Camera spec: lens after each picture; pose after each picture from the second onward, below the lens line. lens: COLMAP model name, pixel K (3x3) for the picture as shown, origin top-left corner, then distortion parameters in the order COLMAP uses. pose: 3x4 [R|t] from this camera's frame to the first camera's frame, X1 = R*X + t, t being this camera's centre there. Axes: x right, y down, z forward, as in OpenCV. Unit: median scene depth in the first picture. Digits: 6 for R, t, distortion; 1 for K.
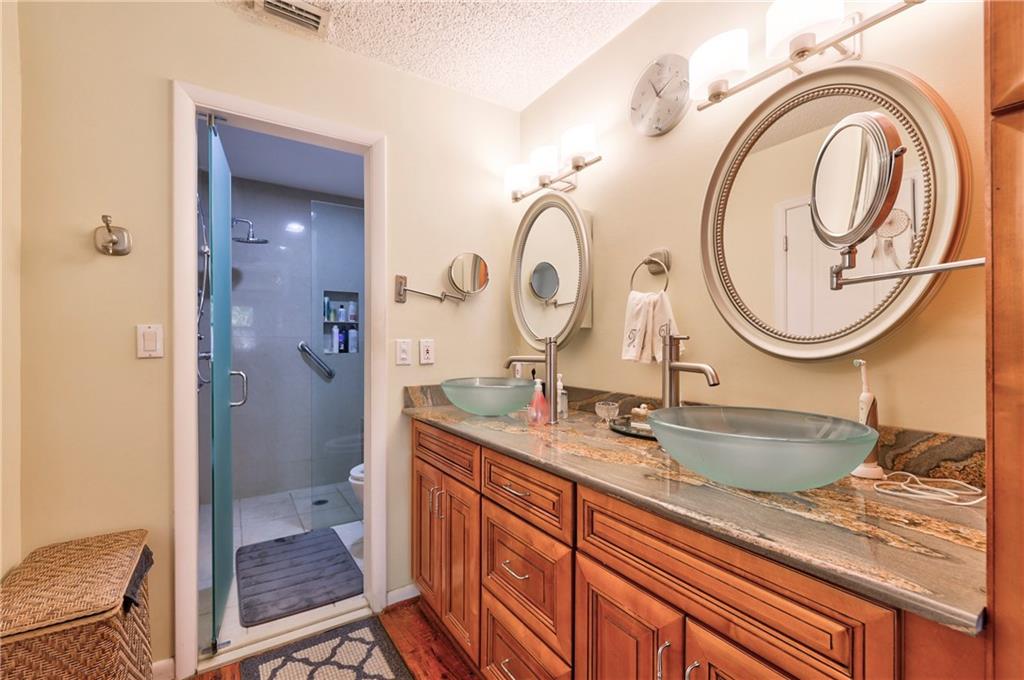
lens RADIAL K [[447.2, 0, 511.0], [0, 447.2, 339.4], [0, 0, 1]] dist [0.008934, -0.003085]
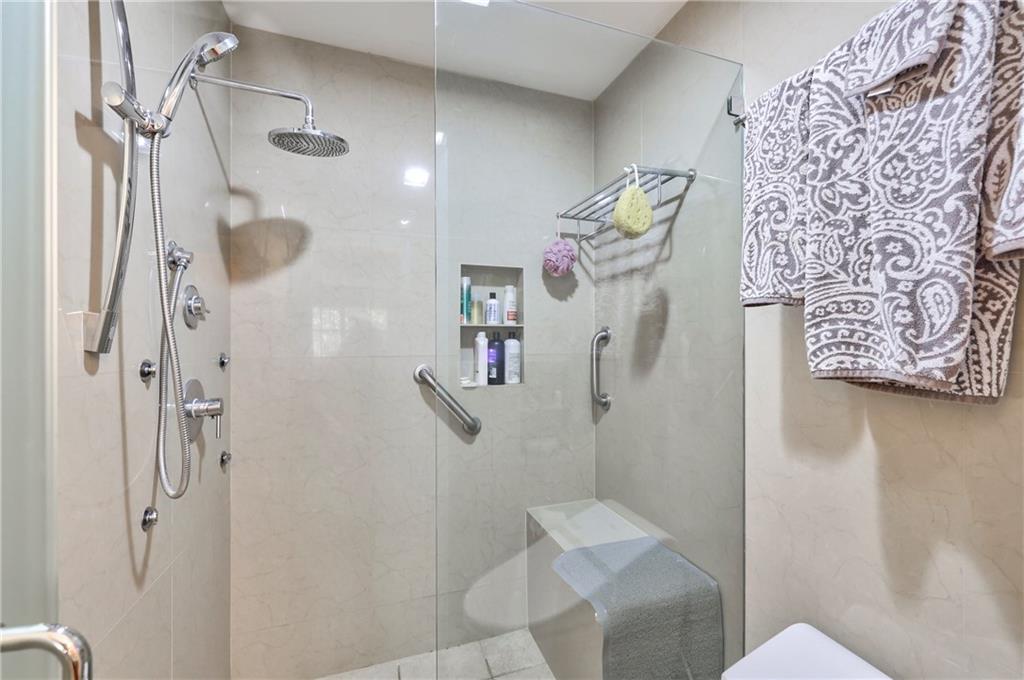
lens RADIAL K [[447.2, 0, 515.7], [0, 447.2, 341.7], [0, 0, 1]] dist [0.008934, -0.003085]
pose [[0.967823, 0.000141, -0.251632, -0.222391], [-0.000425, 0.999999, -0.001073, -0.019027], [0.251631, 0.001146, 0.967822, 0.506354]]
